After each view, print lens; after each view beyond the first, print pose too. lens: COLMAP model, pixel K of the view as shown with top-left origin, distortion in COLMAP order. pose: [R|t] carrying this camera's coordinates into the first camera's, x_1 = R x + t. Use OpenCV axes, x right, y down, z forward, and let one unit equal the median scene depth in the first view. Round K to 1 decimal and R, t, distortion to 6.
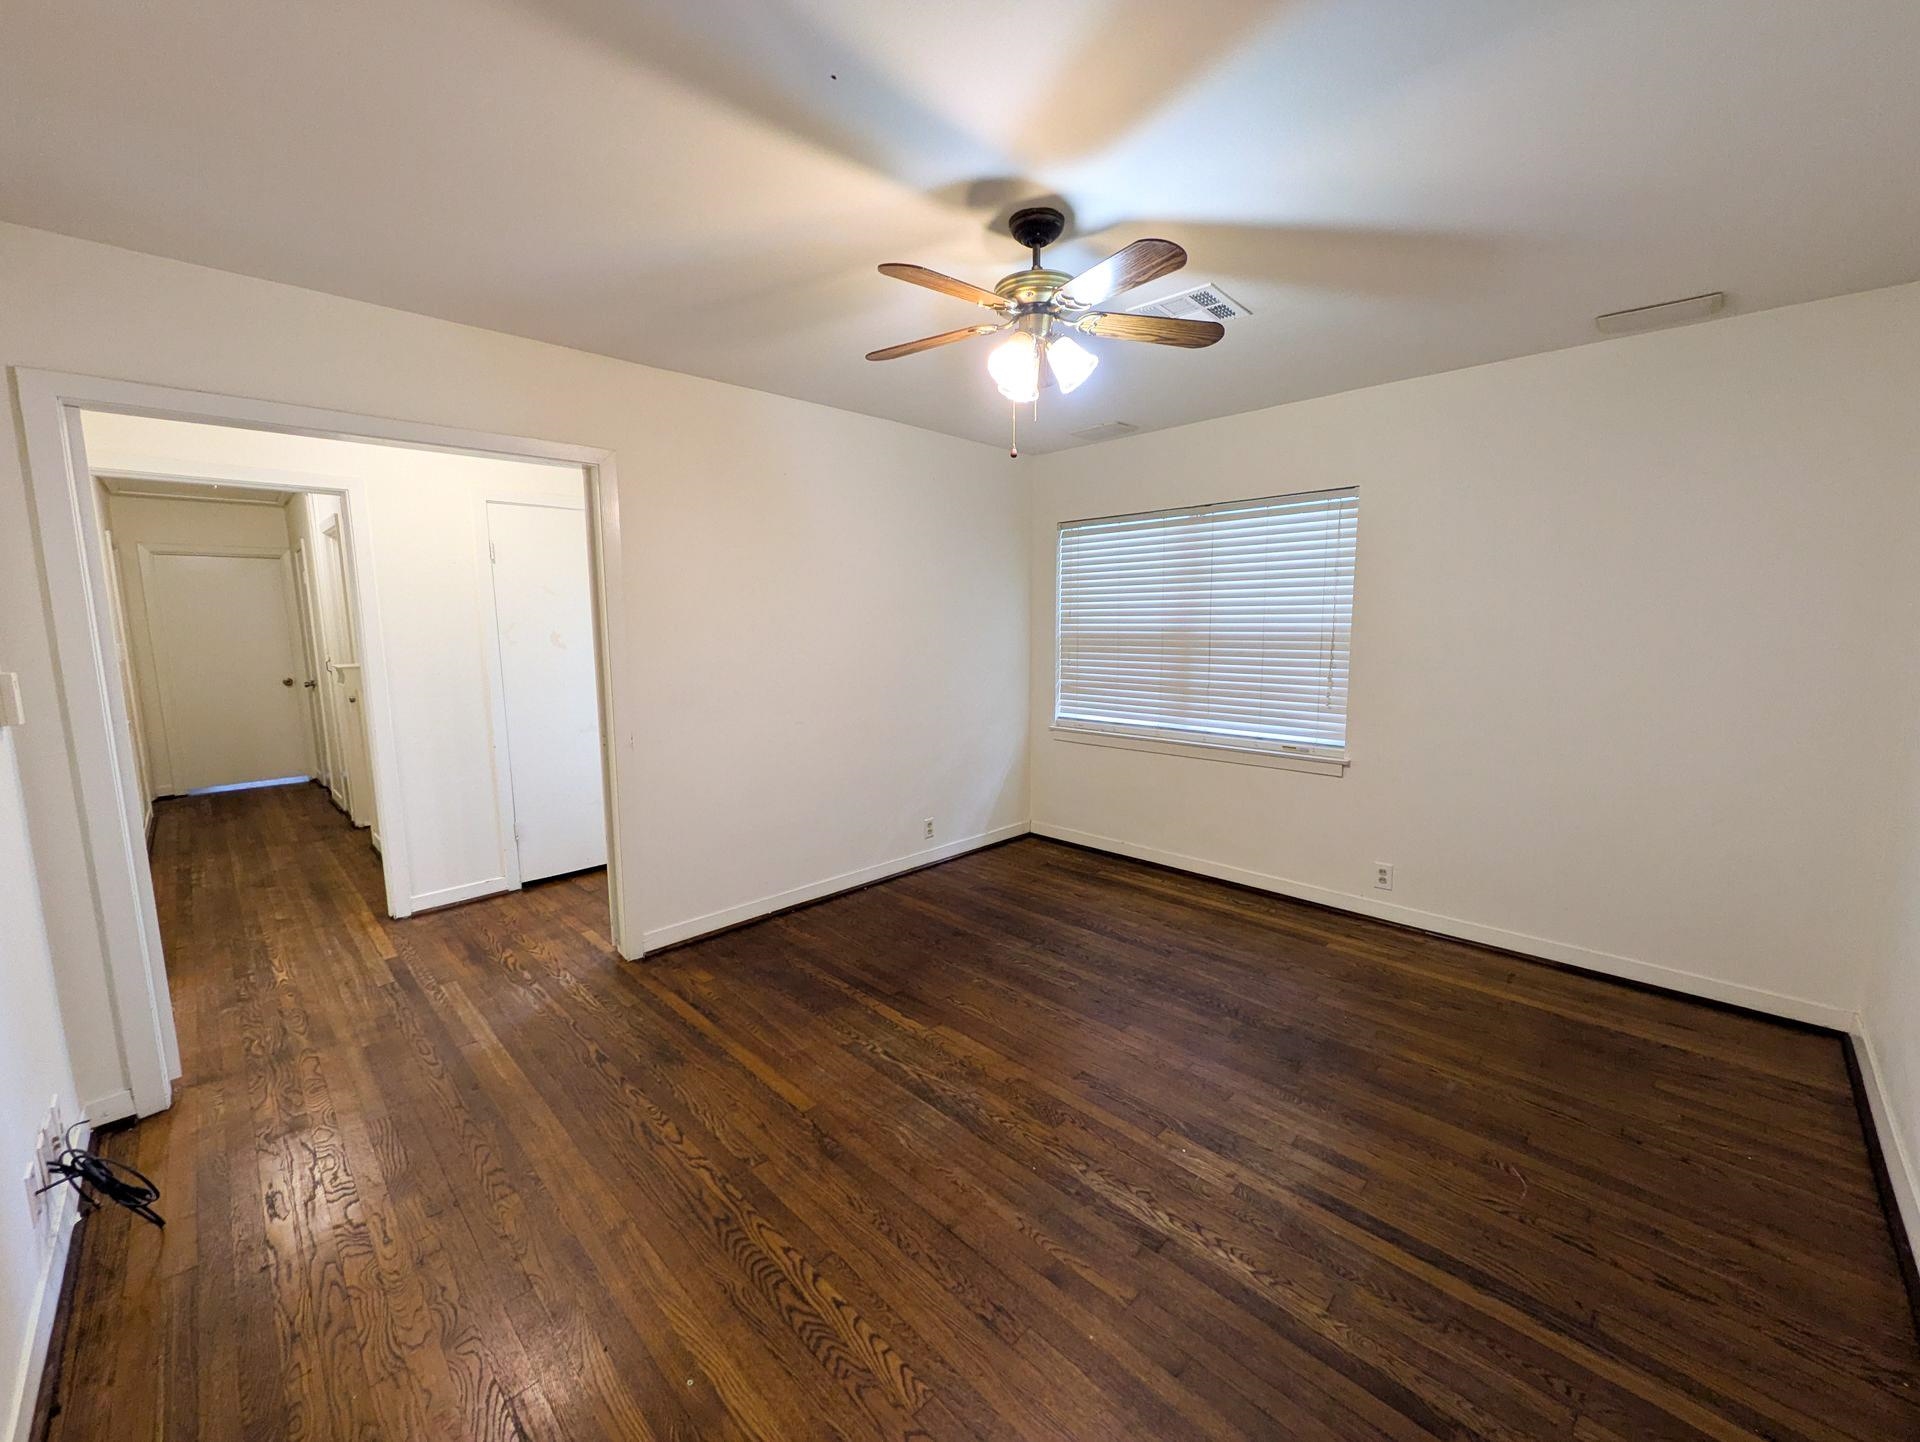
lens RADIAL K [[759.5, 0, 960.0], [0, 759.5, 721.0], [0, 0, 1]] dist [0.000017, 0.000937]
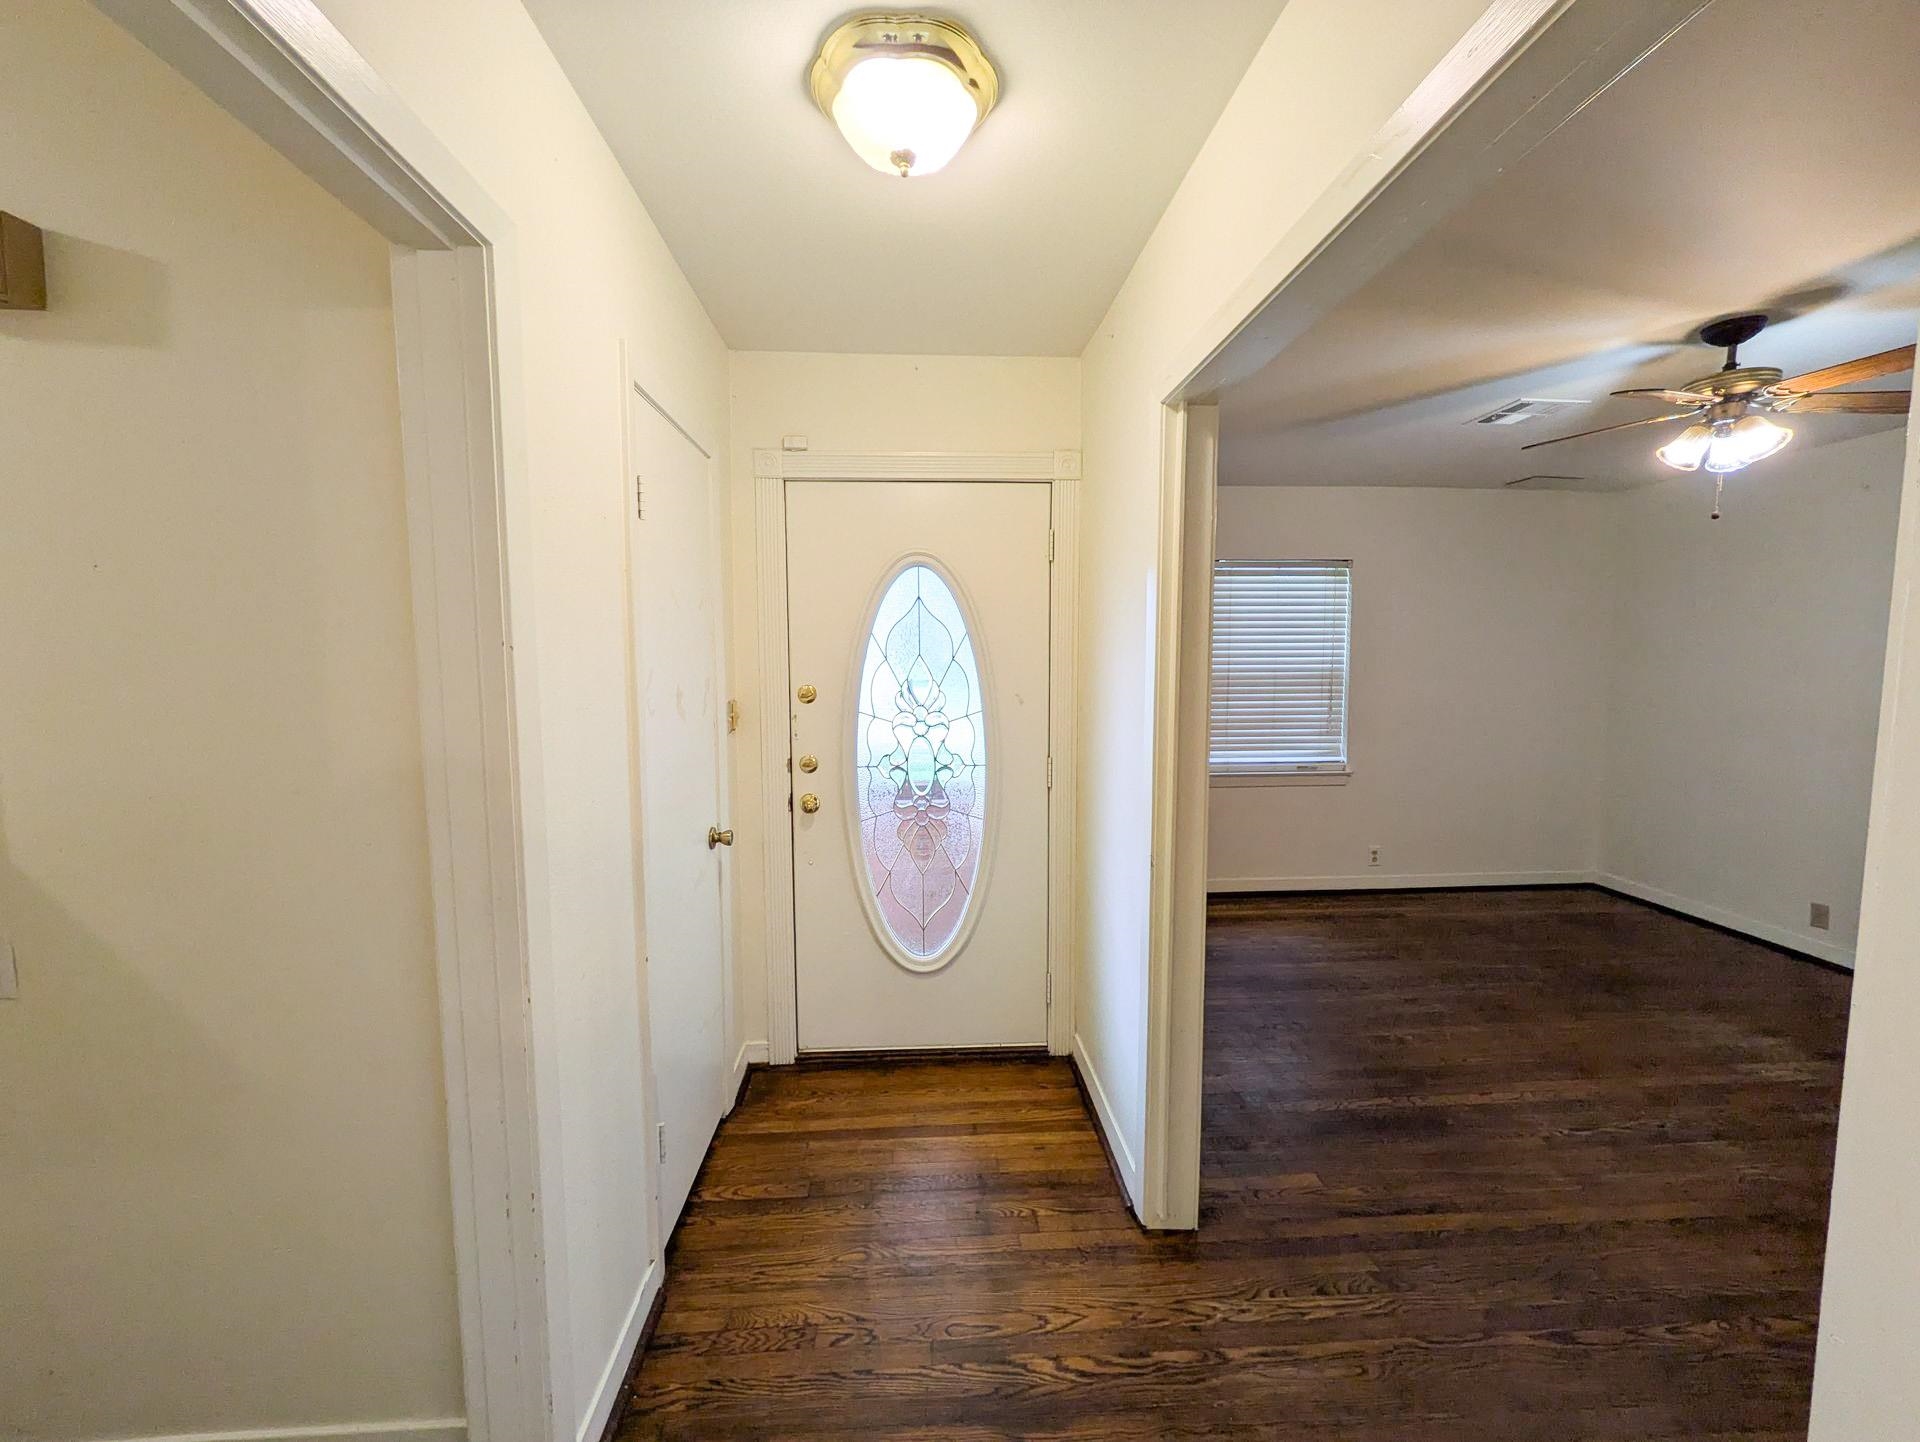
lens RADIAL K [[759.5, 0, 960.0], [0, 759.5, 721.0], [0, 0, 1]] dist [0.000017, 0.000937]
pose [[0.662036, -0.056451, 0.747343, -0.913928], [0.098664, 0.995045, -0.012241, -0.085335], [-0.742949, 0.081840, 0.664326, 0.658099]]
